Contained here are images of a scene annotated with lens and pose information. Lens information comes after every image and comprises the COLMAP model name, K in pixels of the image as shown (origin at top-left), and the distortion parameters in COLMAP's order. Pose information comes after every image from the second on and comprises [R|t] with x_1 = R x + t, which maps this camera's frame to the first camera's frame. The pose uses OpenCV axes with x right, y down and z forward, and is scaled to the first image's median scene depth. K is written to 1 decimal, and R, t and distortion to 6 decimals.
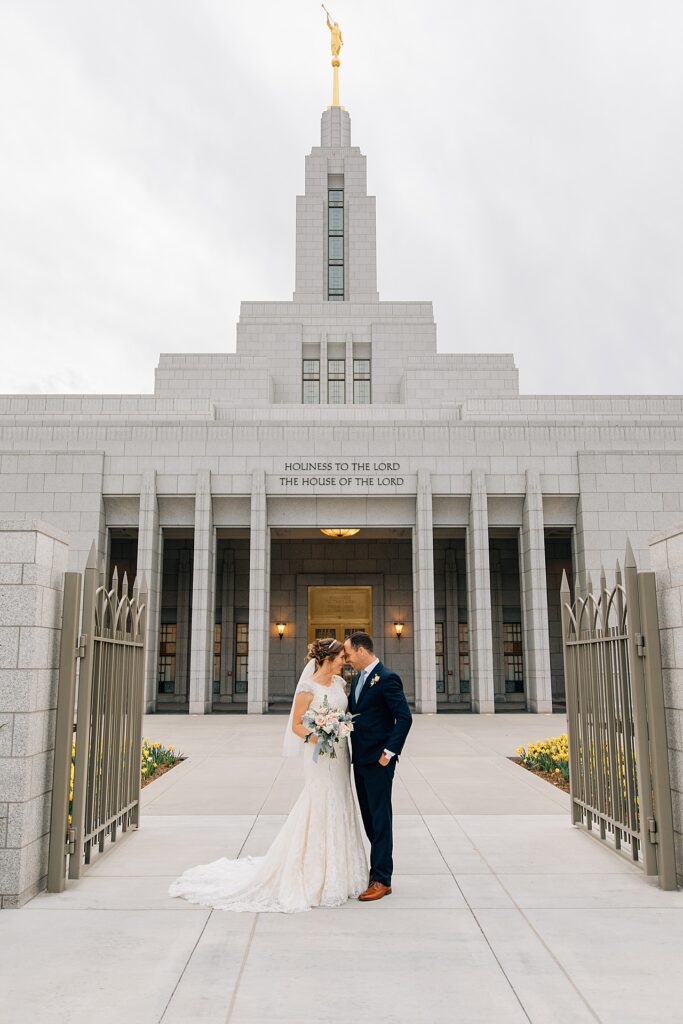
lens RADIAL K [[817.0, 0, 341.5], [0, 817.0, 512.0], [0, 0, 1]] dist [-0.007103, -0.003800]
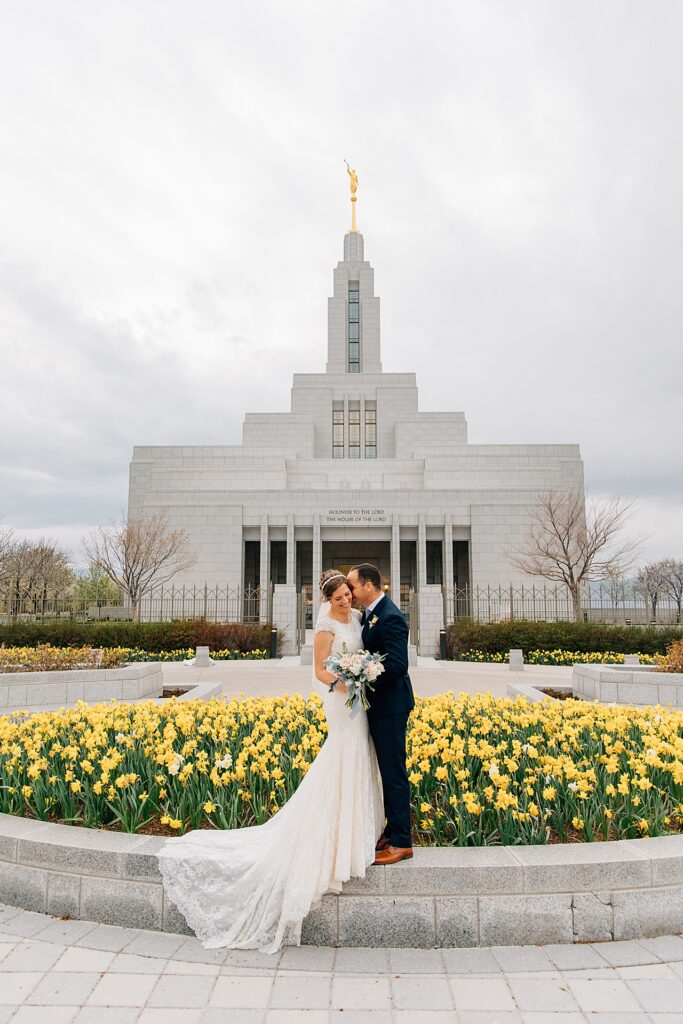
lens RADIAL K [[714.6, 0, 336.6], [0, 714.6, 500.4], [0, 0, 1]] dist [0.004601, 0.000272]
pose [[0.999448, -0.001868, -0.033163, 0.010409], [0.003500, 0.998783, 0.049203, -0.172285], [0.033031, -0.049292, 0.998238, -0.806951]]
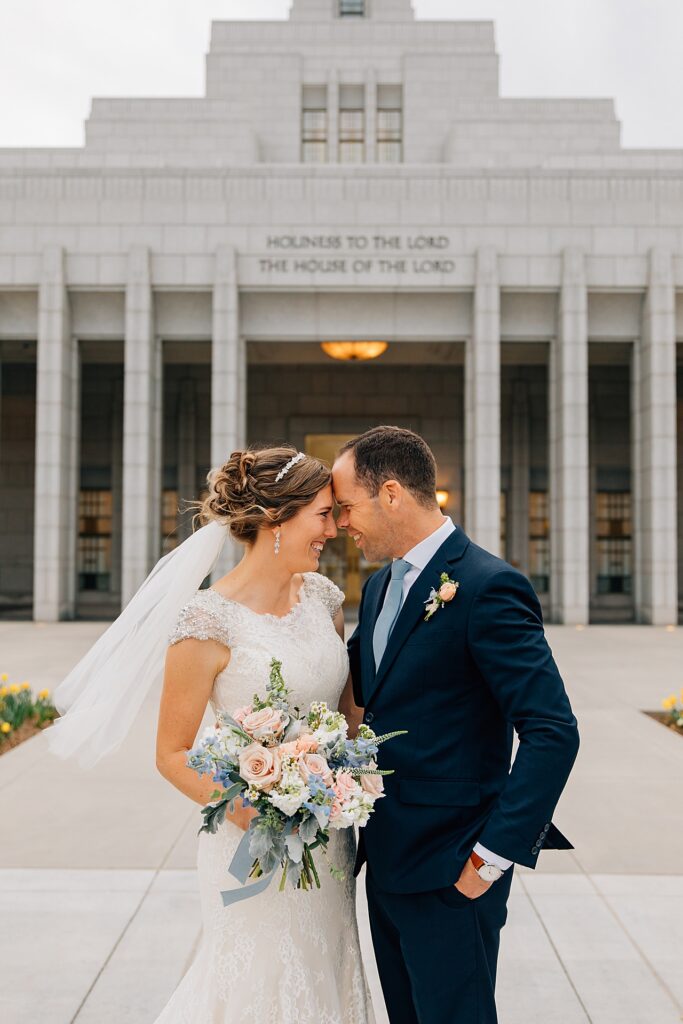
lens RADIAL K [[1070.1, 0, 339.3], [0, 1070.1, 508.7], [0, 0, 1]] dist [-0.002219, 0.000743]
pose [[0.999824, 0.006560, -0.017586, 0.002611], [-0.003957, 0.989550, 0.144135, 0.028622], [0.018348, -0.144040, 0.989402, 0.148832]]
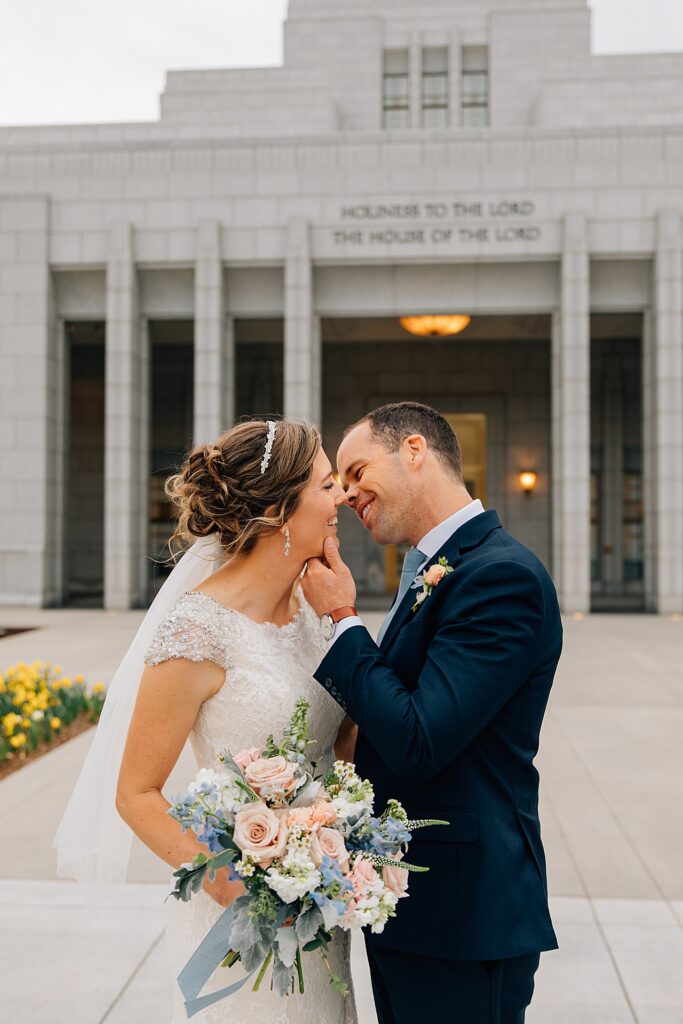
lens RADIAL K [[1101.0, 0, 341.5], [0, 1101.0, 512.0], [0, 0, 1]] dist [-0.002911, 0.020562]
pose [[0.995388, 0.001808, -0.095913, 0.009234], [0.013758, 0.986796, 0.161383, 0.030817], [0.094938, -0.161958, 0.982220, 0.162967]]
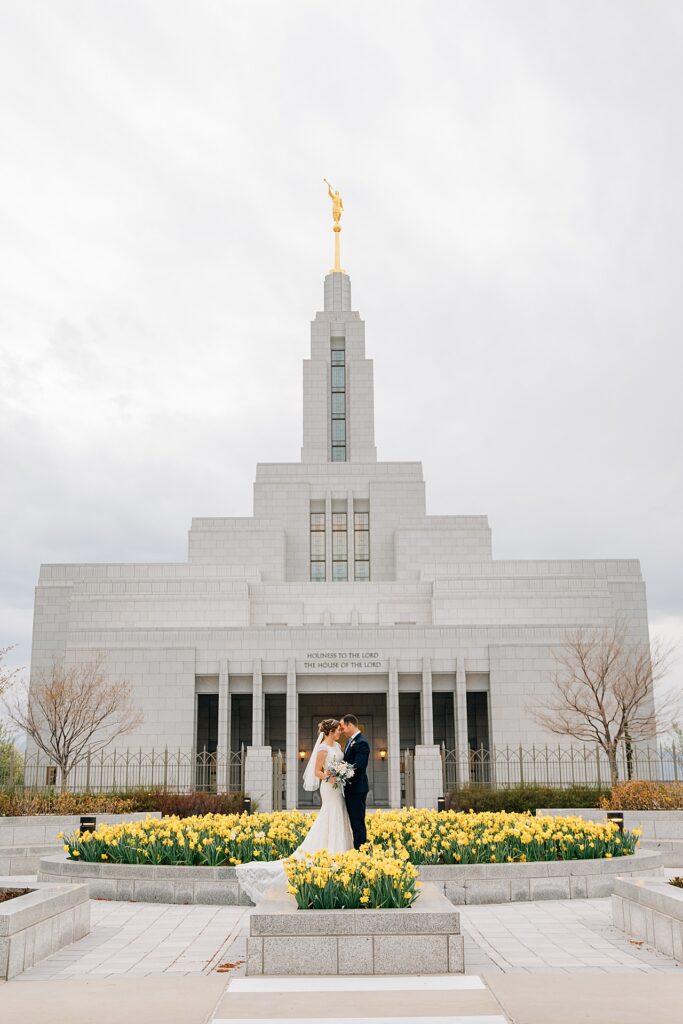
lens RADIAL K [[1101.0, 0, 341.5], [0, 1101.0, 512.0], [0, 0, 1]] dist [-0.002911, 0.020562]
pose [[0.999936, -0.008730, -0.007222, 0.016600], [0.008329, 0.998516, -0.053810, -0.218210], [0.007681, 0.053747, 0.998525, -1.174024]]
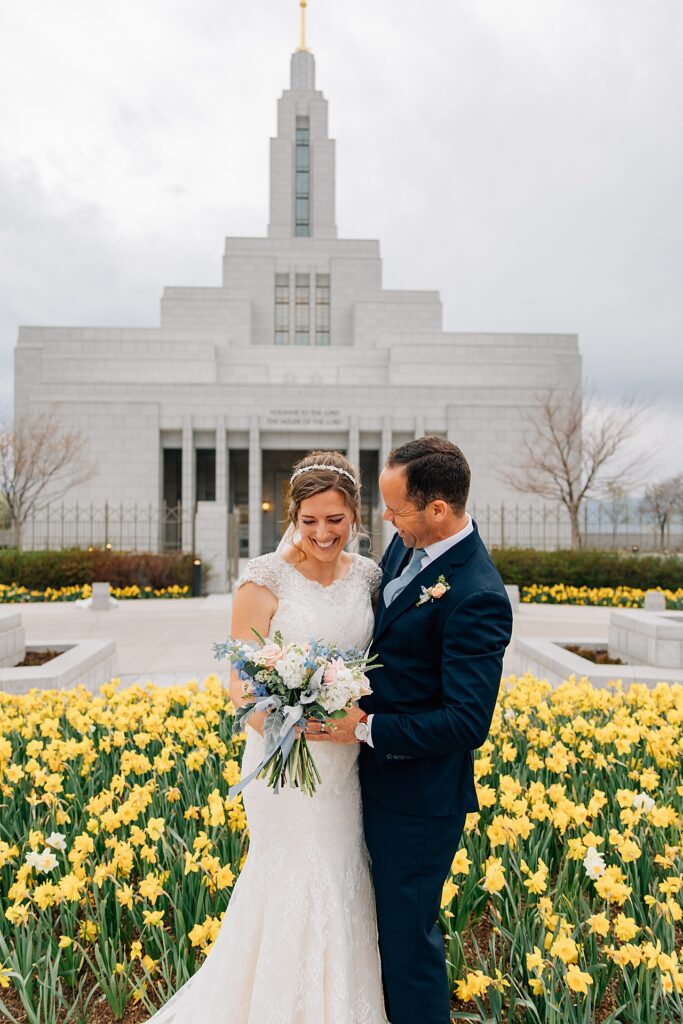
lens RADIAL K [[847.3, 0, 341.5], [0, 847.3, 512.0], [0, 0, 1]] dist [-0.001818, -0.000576]
pose [[0.999186, 0.005069, 0.040026, 0.007193], [-0.011967, 0.984664, 0.174051, -0.154157], [-0.038530, -0.174389, 0.983923, -0.710930]]
